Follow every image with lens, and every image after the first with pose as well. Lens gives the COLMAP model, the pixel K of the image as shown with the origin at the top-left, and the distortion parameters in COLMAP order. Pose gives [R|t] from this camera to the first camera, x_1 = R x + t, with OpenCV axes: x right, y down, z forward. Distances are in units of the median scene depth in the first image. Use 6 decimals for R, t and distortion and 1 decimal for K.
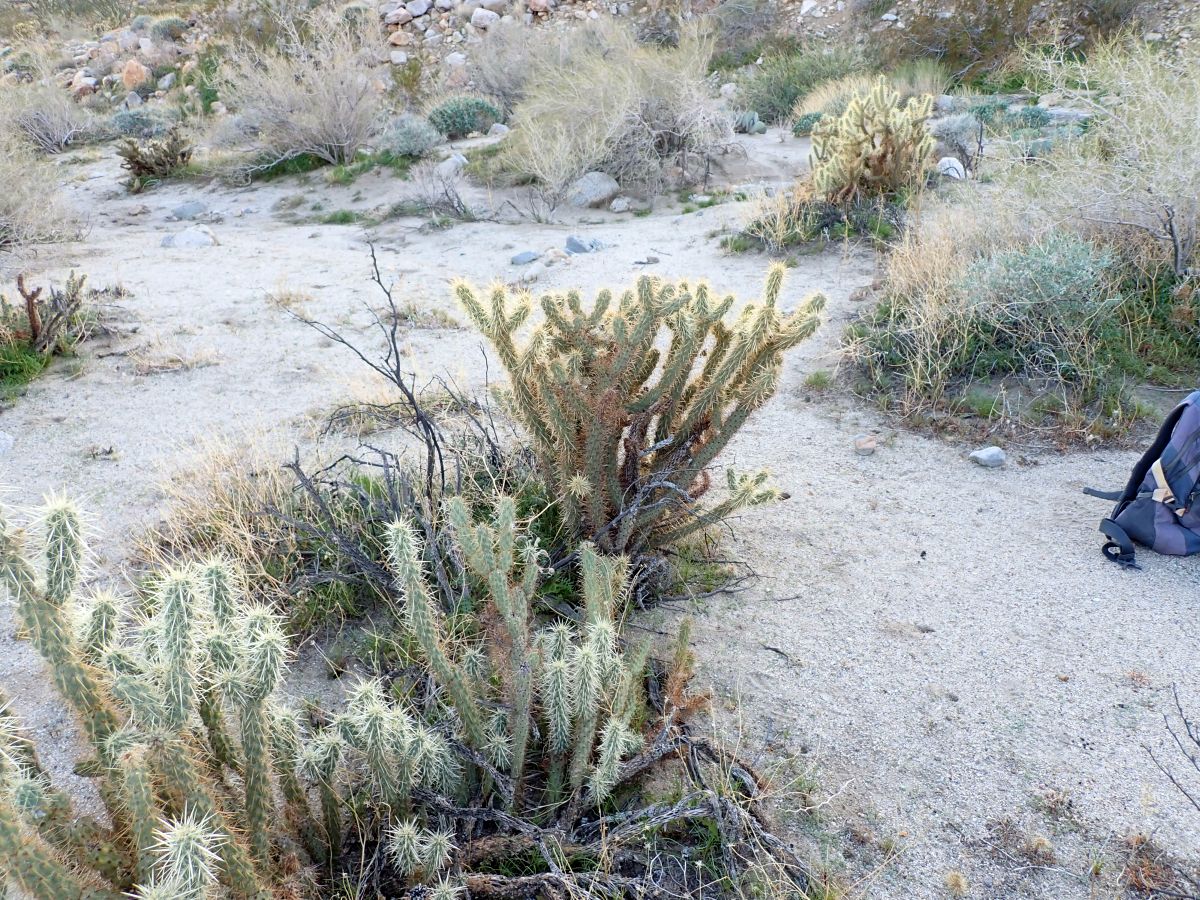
lens RADIAL K [[873.9, 0, 595.0], [0, 873.9, 453.1], [0, 0, 1]] dist [-0.004785, -0.003094]
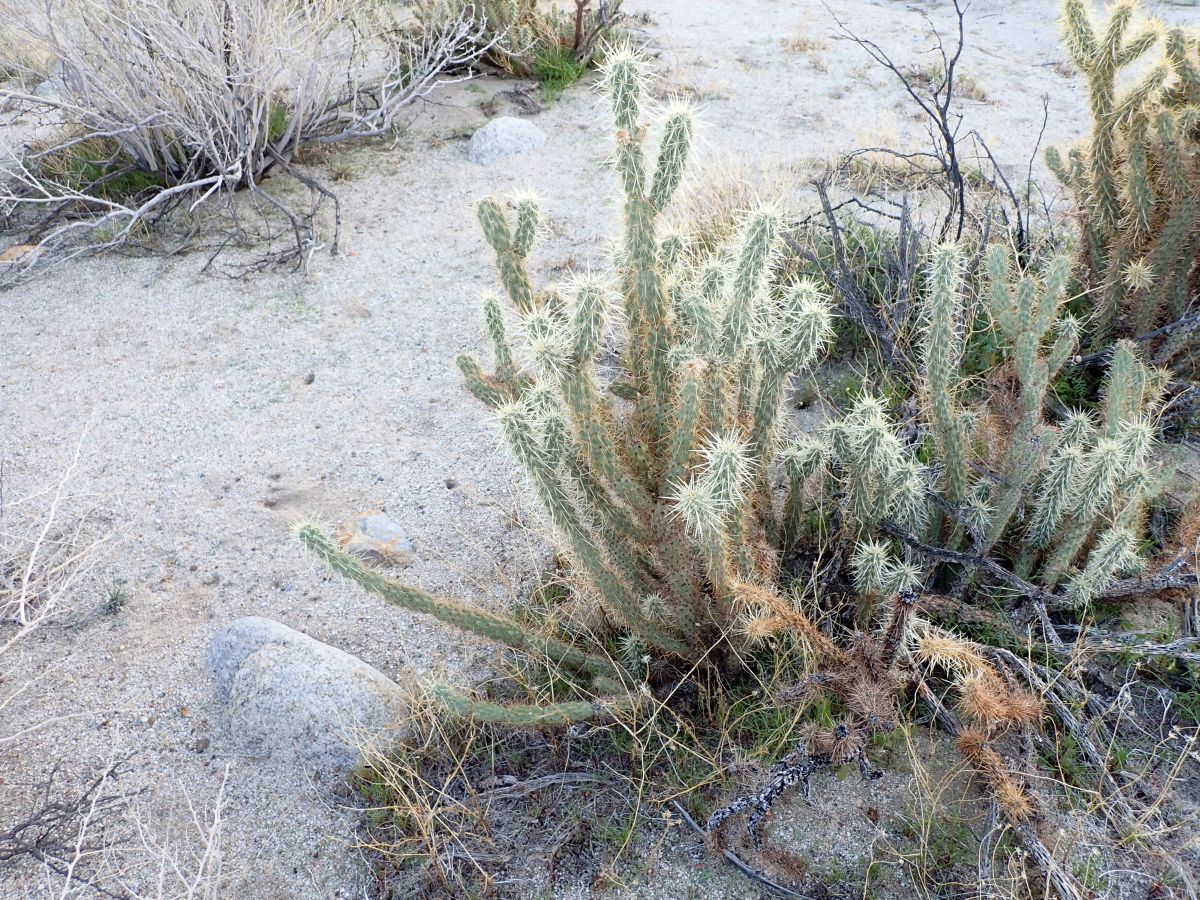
lens RADIAL K [[873.9, 0, 595.7], [0, 873.9, 454.1], [0, 0, 1]] dist [-0.004785, -0.003094]
pose [[0.863969, 0.304193, -0.401279, -0.079176], [-0.206880, 0.940975, 0.267895, 0.082706], [0.459085, -0.148436, 0.875904, 0.007191]]
